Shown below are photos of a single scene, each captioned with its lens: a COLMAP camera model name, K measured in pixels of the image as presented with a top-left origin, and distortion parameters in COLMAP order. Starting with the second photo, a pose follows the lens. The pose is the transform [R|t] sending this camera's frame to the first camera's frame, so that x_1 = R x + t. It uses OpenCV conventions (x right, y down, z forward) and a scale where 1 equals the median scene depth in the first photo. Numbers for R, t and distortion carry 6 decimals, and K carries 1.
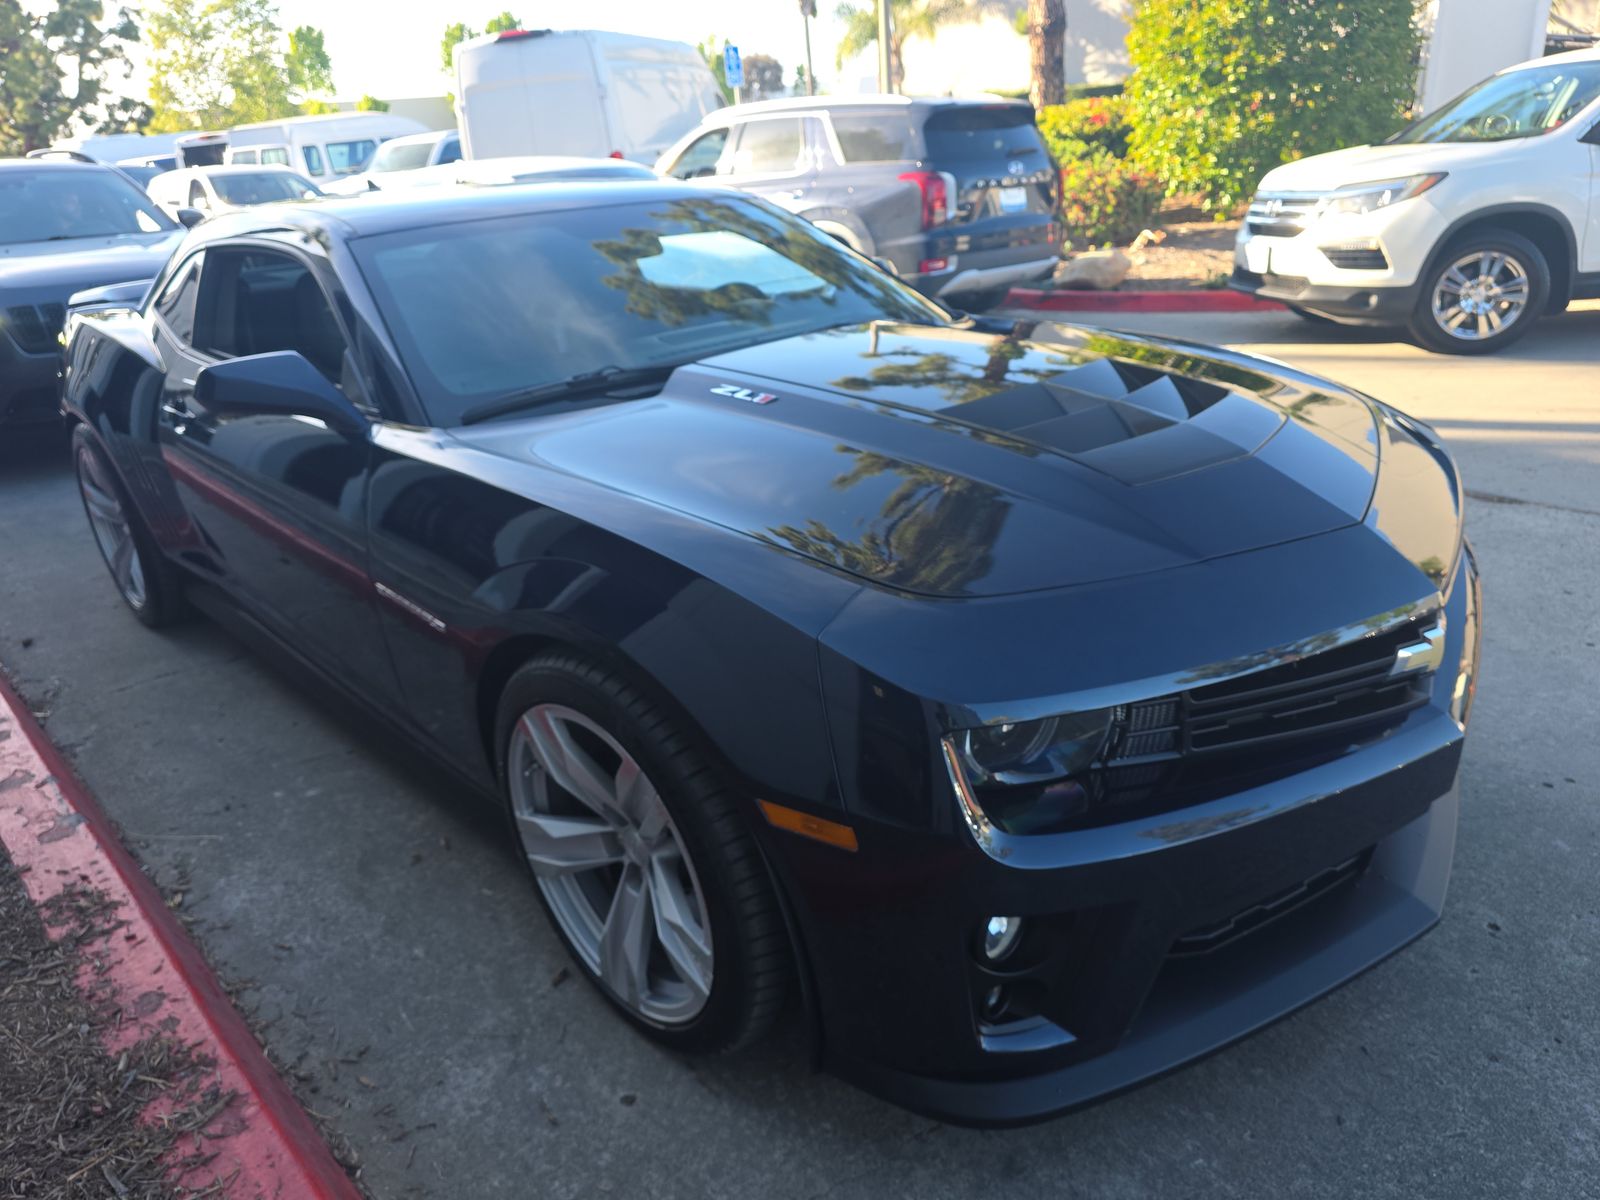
lens RADIAL K [[1138.9, 0, 796.2], [0, 1138.9, 682.8], [0, 0, 1]] dist [0.009957, -0.024158]
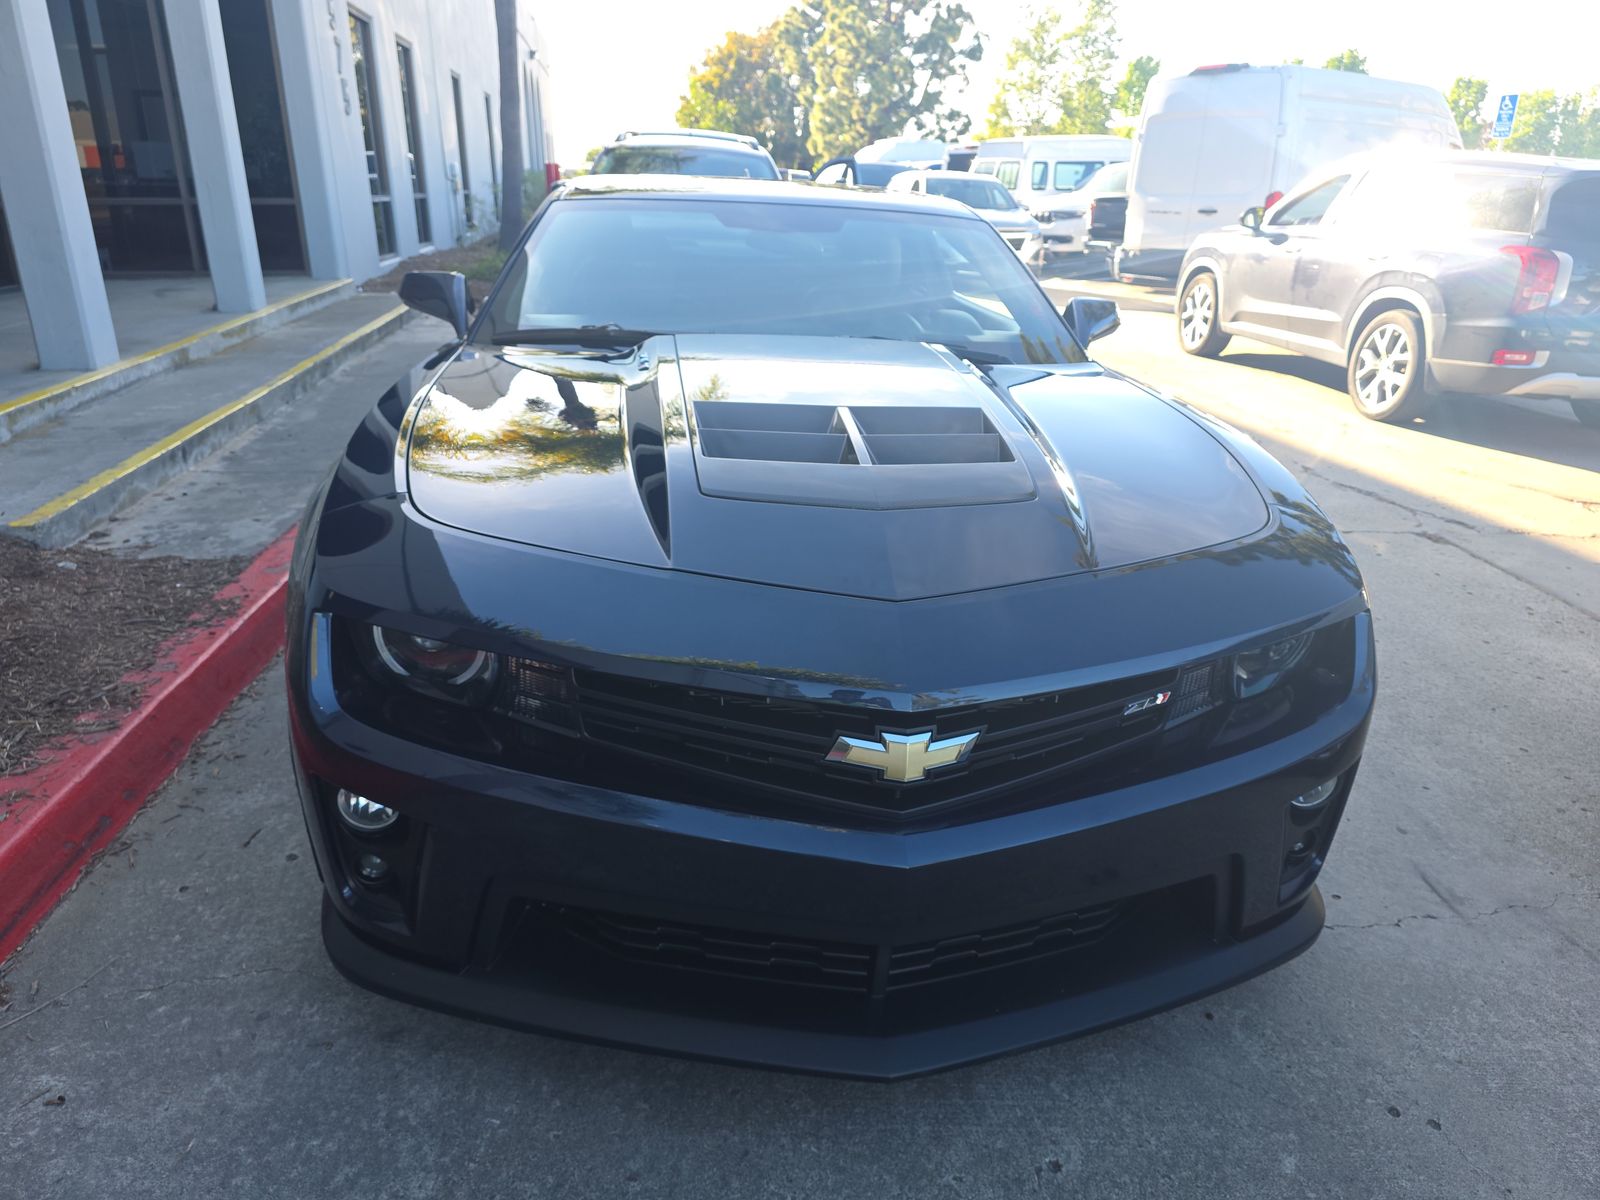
lens RADIAL K [[1138.9, 0, 796.2], [0, 1138.9, 682.8], [0, 0, 1]] dist [0.009957, -0.024158]
pose [[0.759099, 0.338281, -0.556178, 0.129105], [-0.351620, 0.932090, 0.087012, -0.017433], [0.547843, 0.129513, 0.826495, 0.031465]]
